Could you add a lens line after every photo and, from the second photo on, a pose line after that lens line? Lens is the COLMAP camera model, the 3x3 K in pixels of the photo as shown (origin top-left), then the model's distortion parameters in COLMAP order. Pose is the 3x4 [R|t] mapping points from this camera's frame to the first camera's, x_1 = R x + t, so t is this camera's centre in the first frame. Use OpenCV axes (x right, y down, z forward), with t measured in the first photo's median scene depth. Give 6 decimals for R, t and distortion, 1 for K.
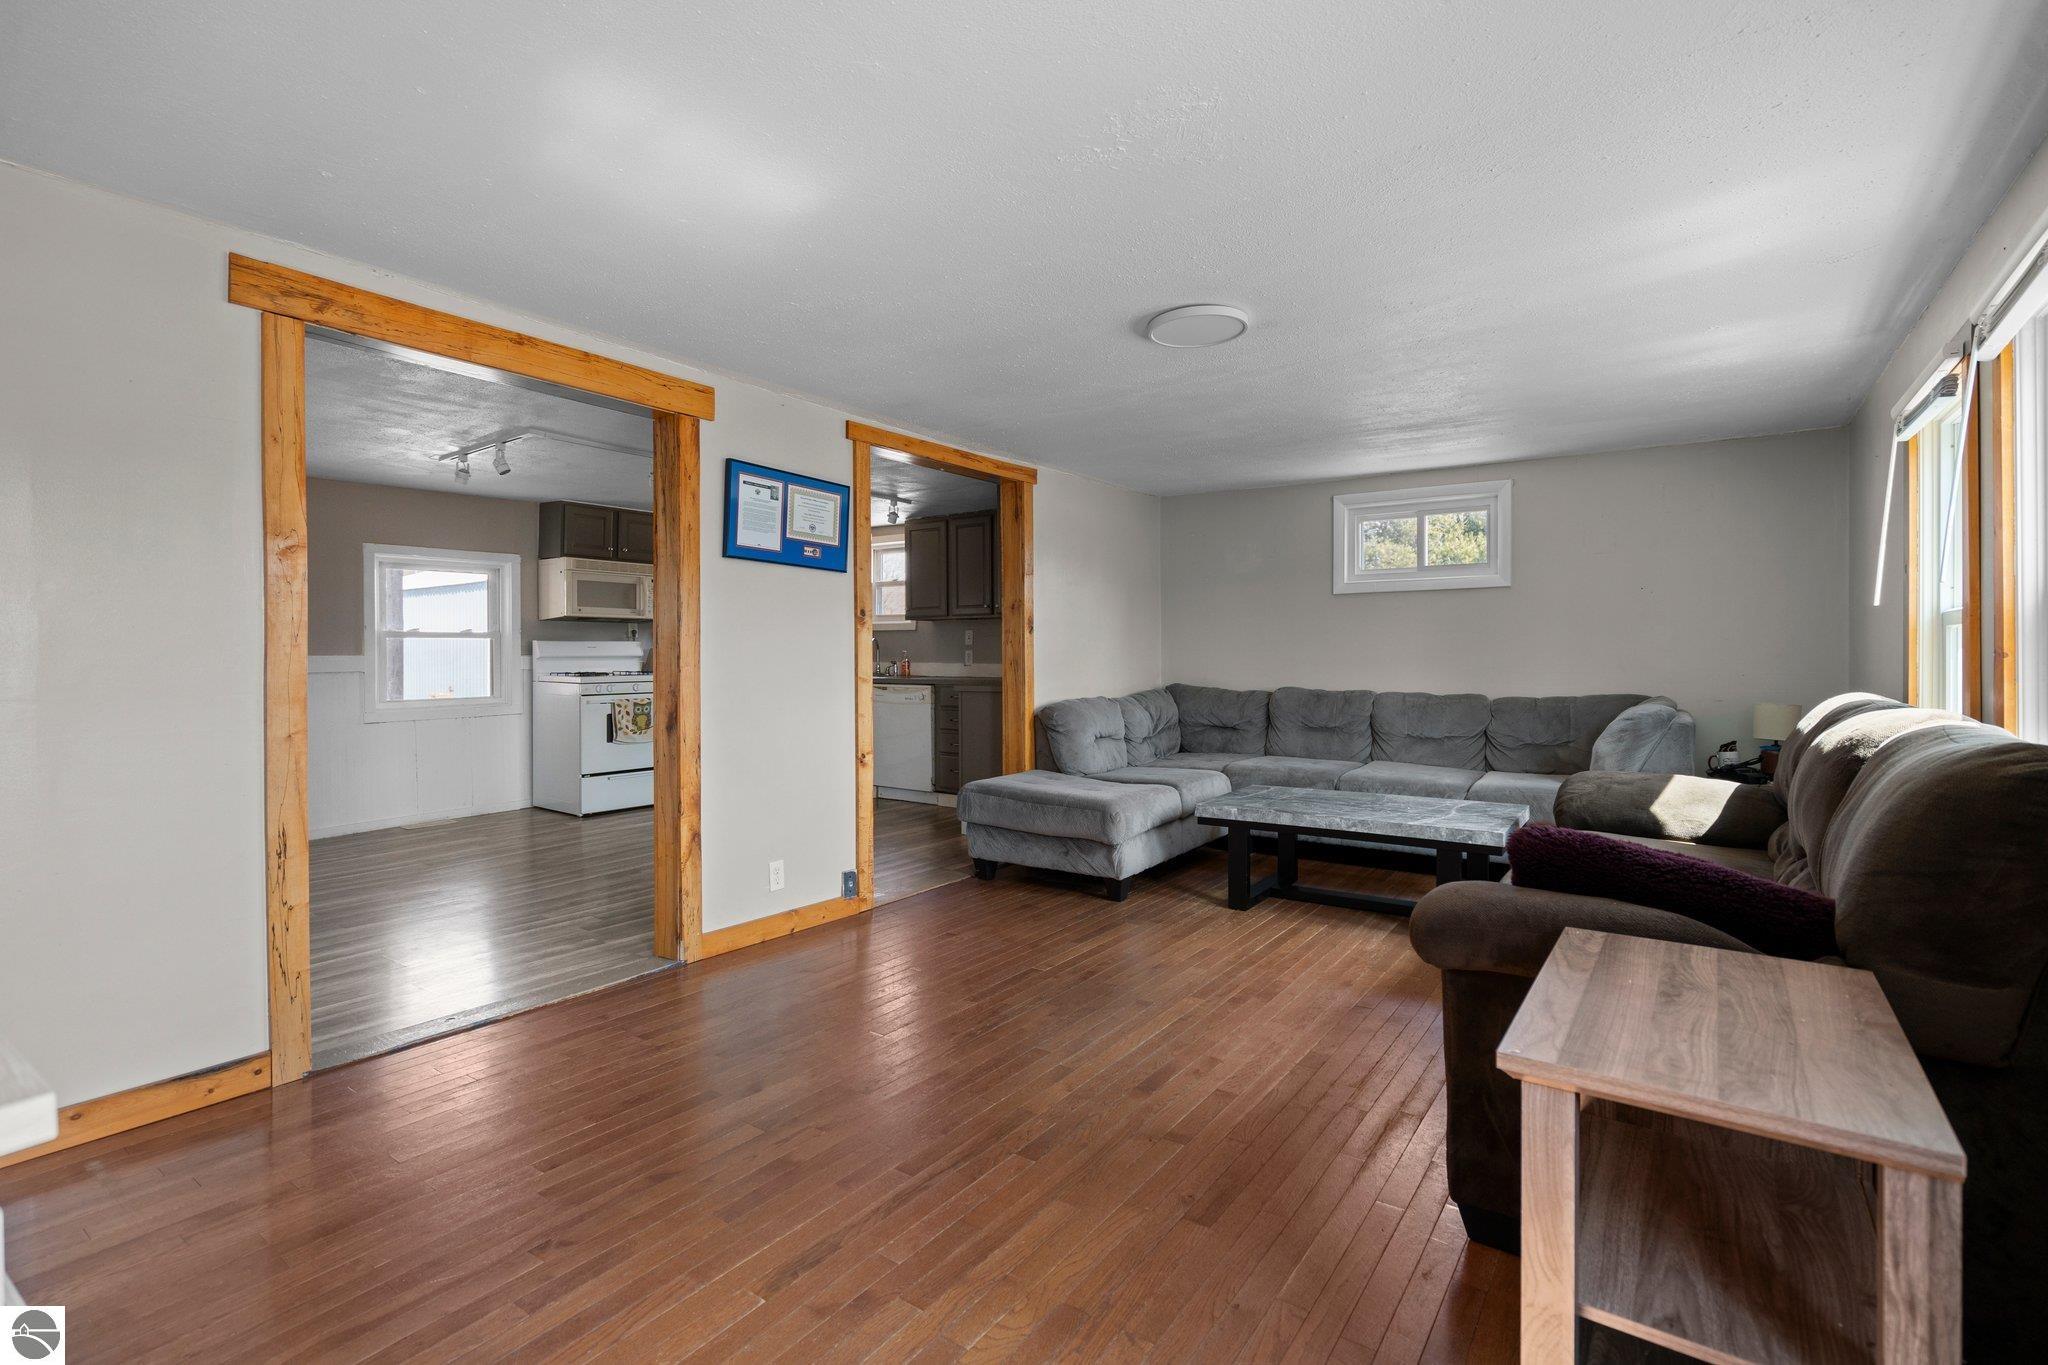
lens RADIAL K [[937.5, 0, 1024.6], [0, 937.5, 661.7], [0, 0, 1]] dist [-0.002067, 0.000069]
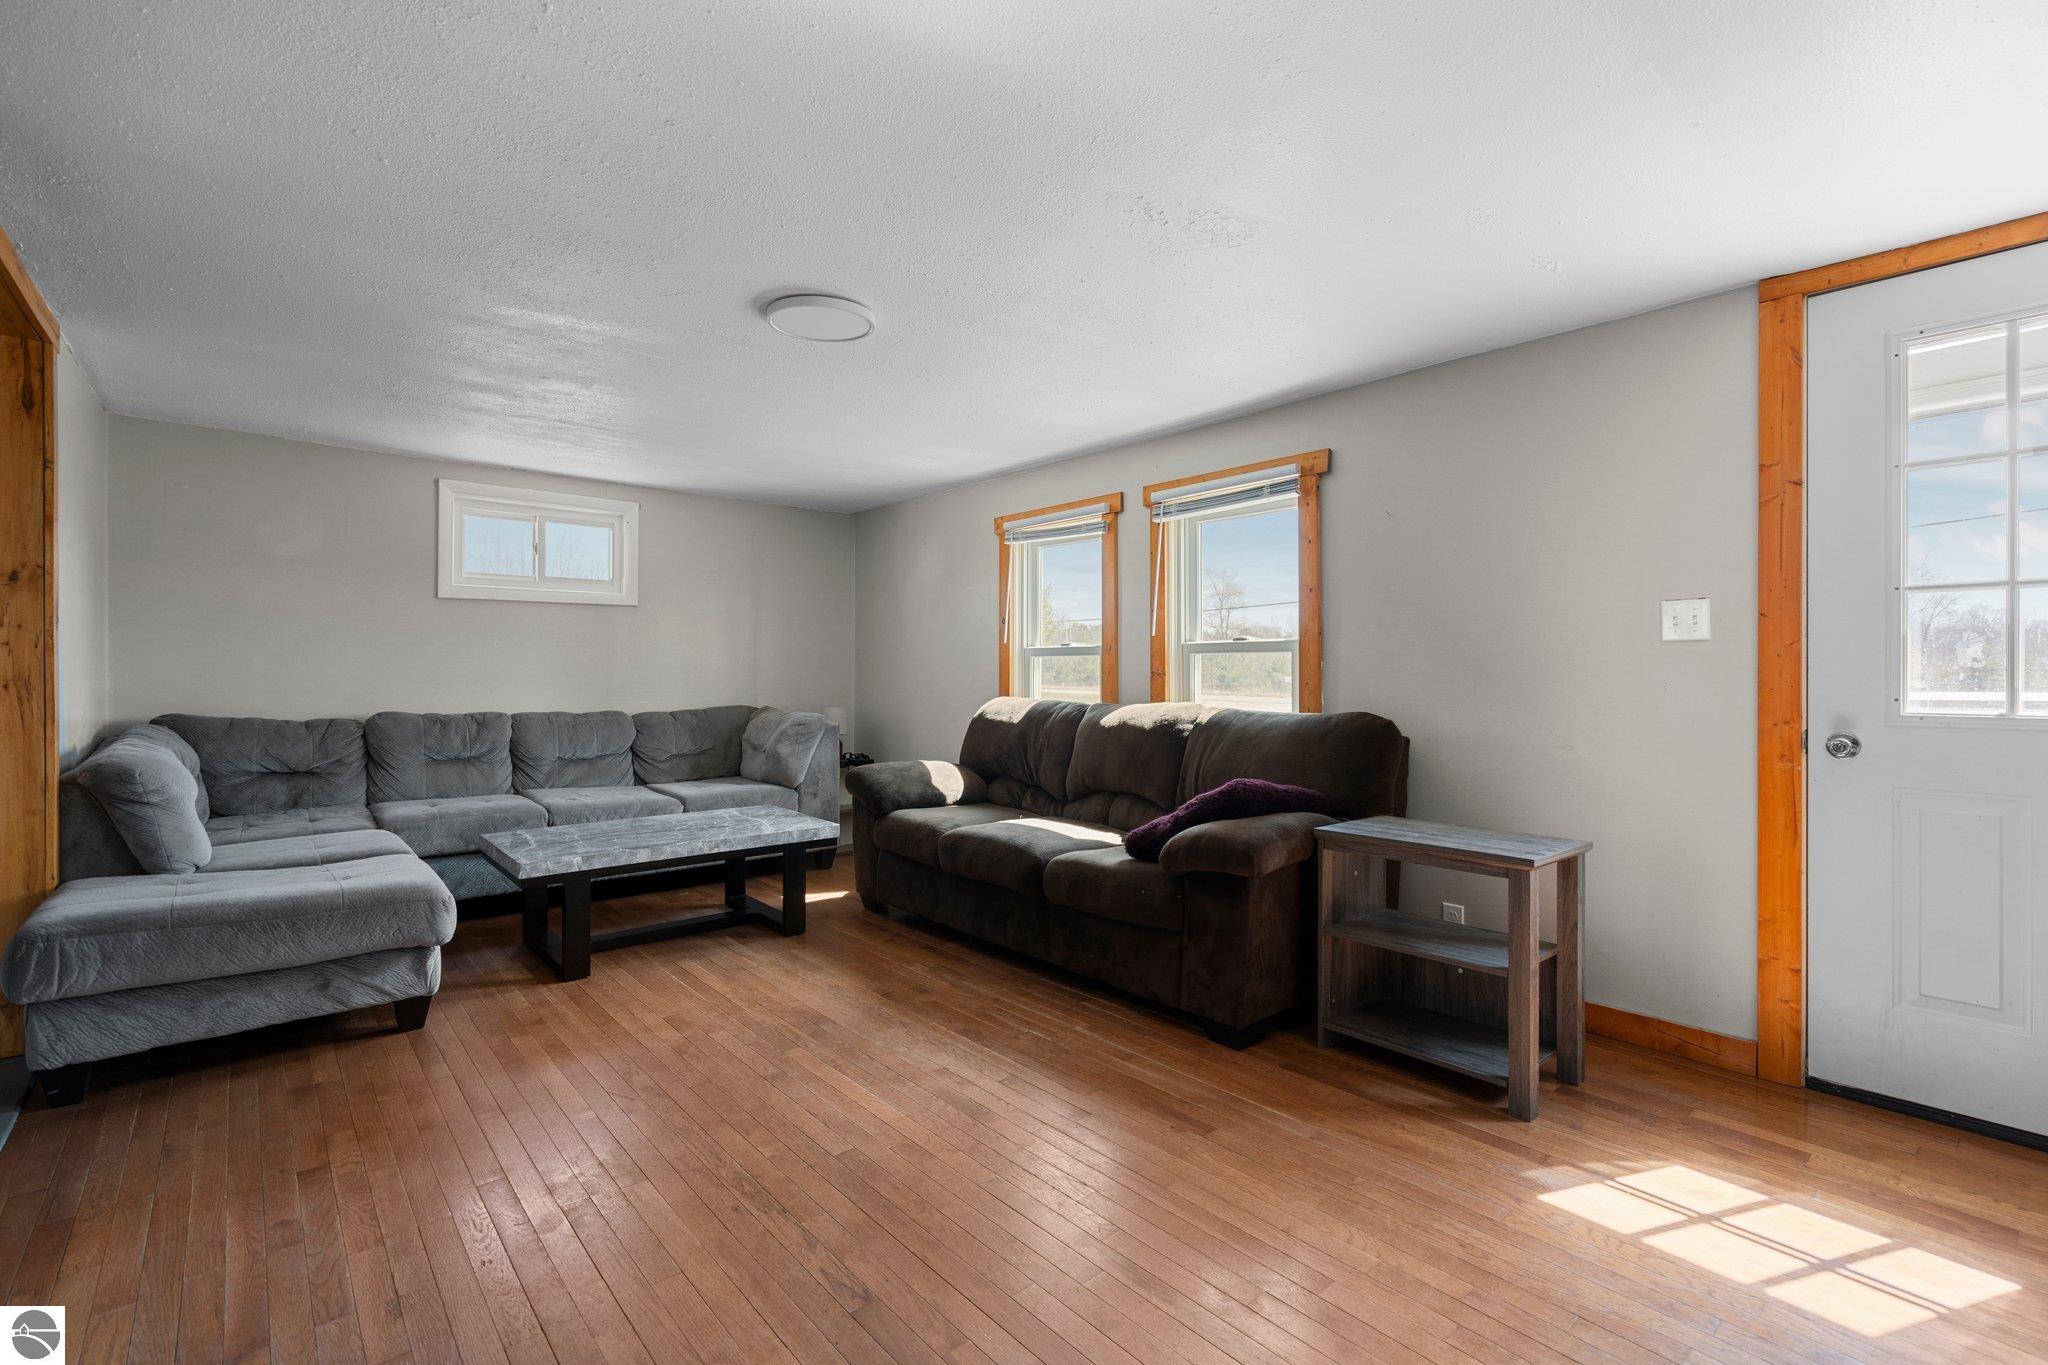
lens RADIAL K [[937.5, 0, 1025.4], [0, 937.5, 675.7], [0, 0, 1]] dist [-0.002067, 0.000069]
pose [[0.241199, -0.001823, 0.970474, -0.380333], [0.003135, 0.999994, 0.001099, -0.002517], [-0.970470, 0.002778, 0.241204, 0.330632]]
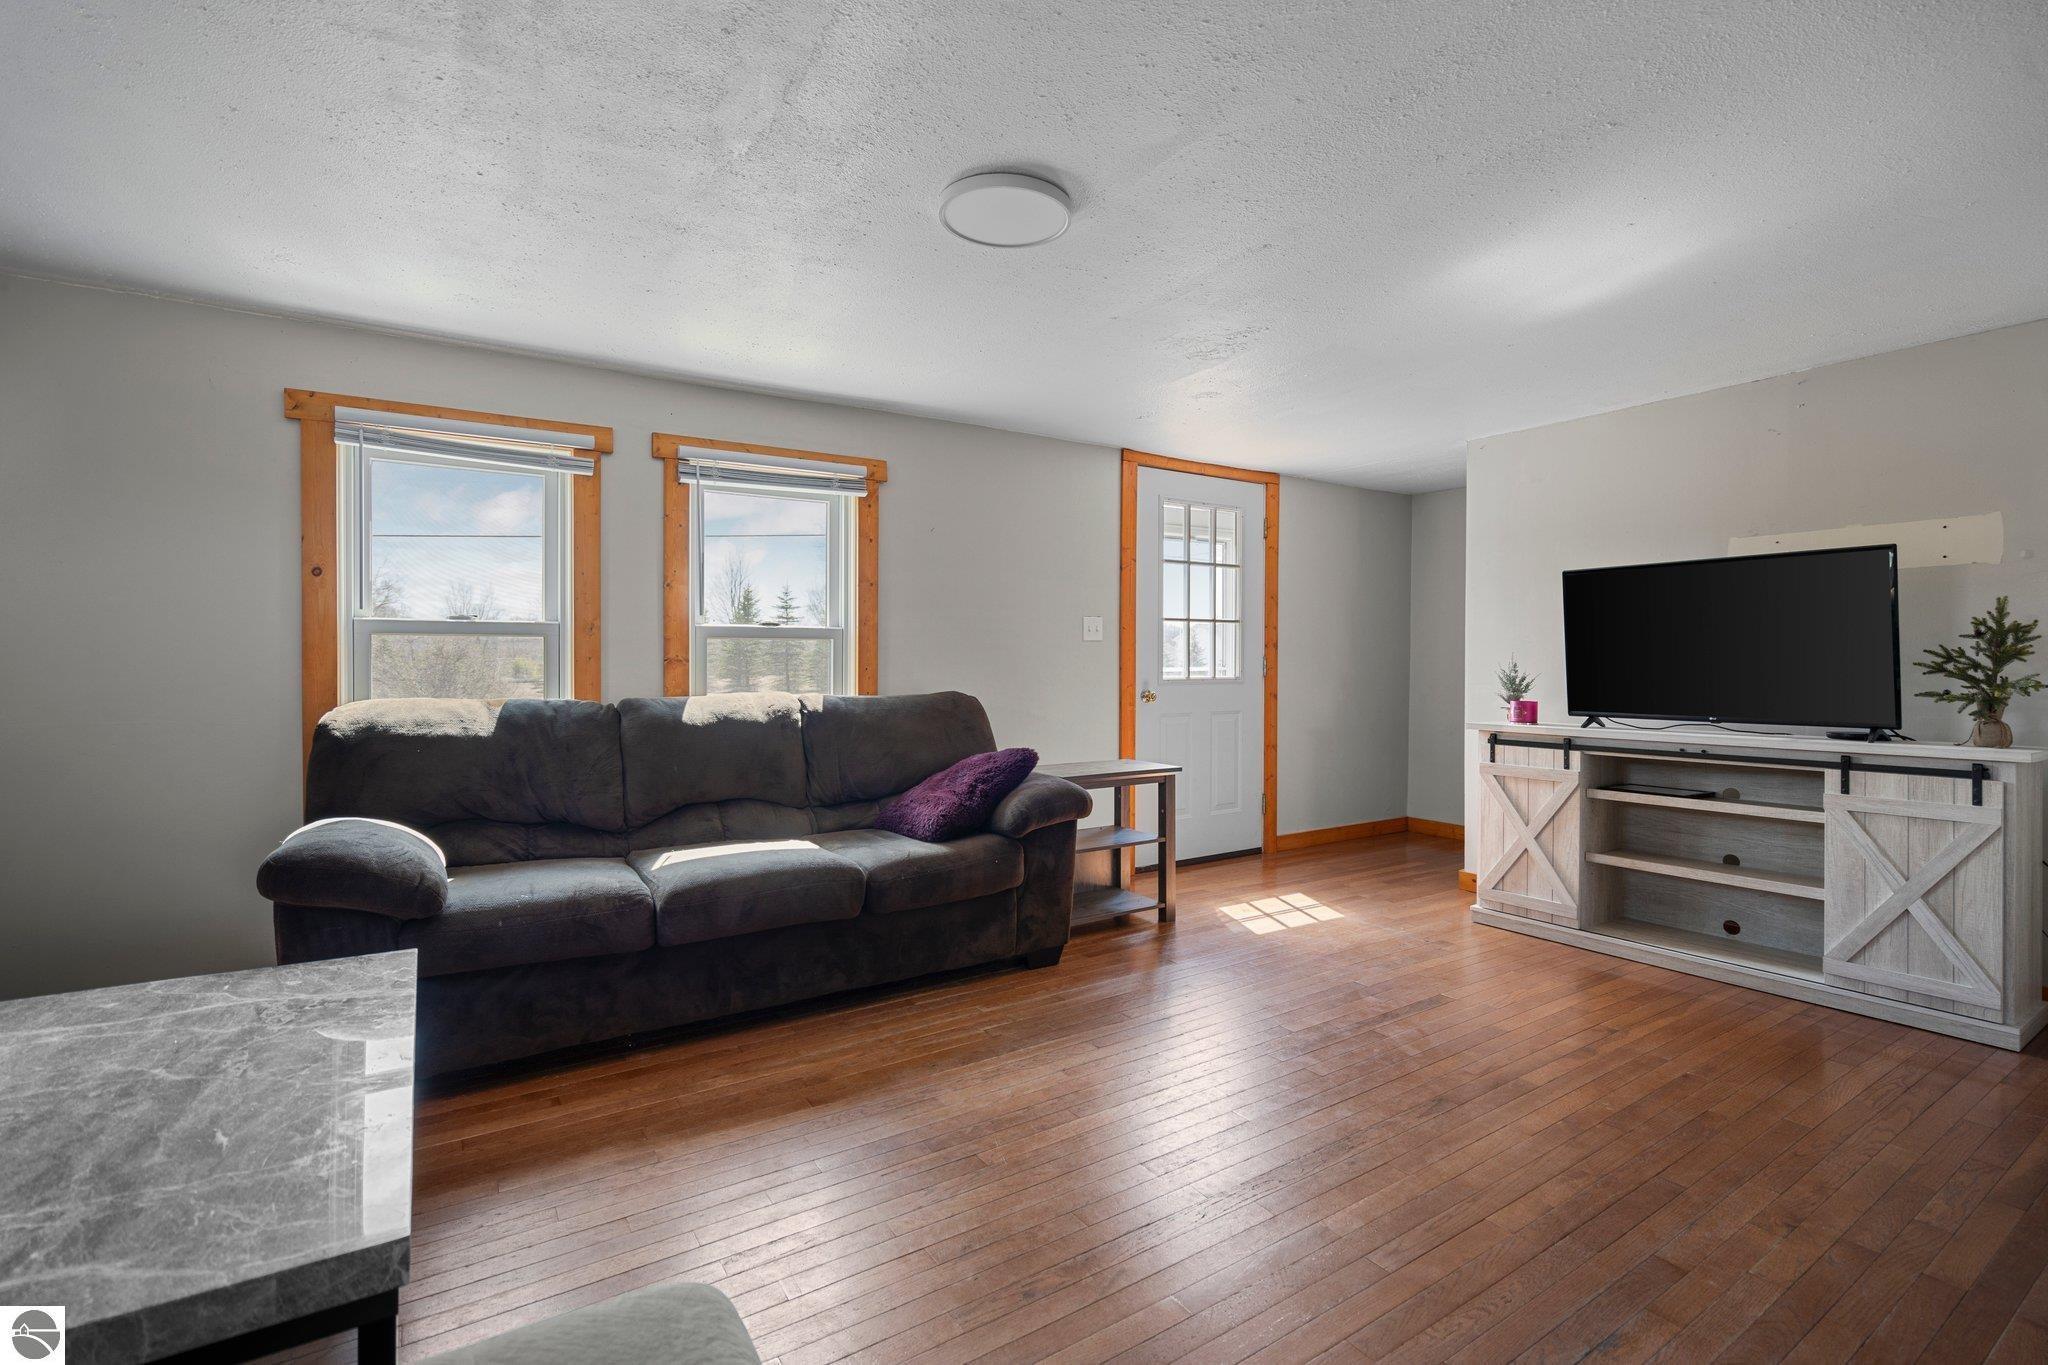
lens RADIAL K [[937.5, 0, 1026.2], [0, 937.5, 678.0], [0, 0, 1]] dist [-0.002067, 0.000069]
pose [[-0.933444, -0.002029, 0.358718, -0.058105], [0.005726, 0.999772, 0.020553, -0.003065], [-0.358678, 0.021239, -0.933220, 0.945710]]
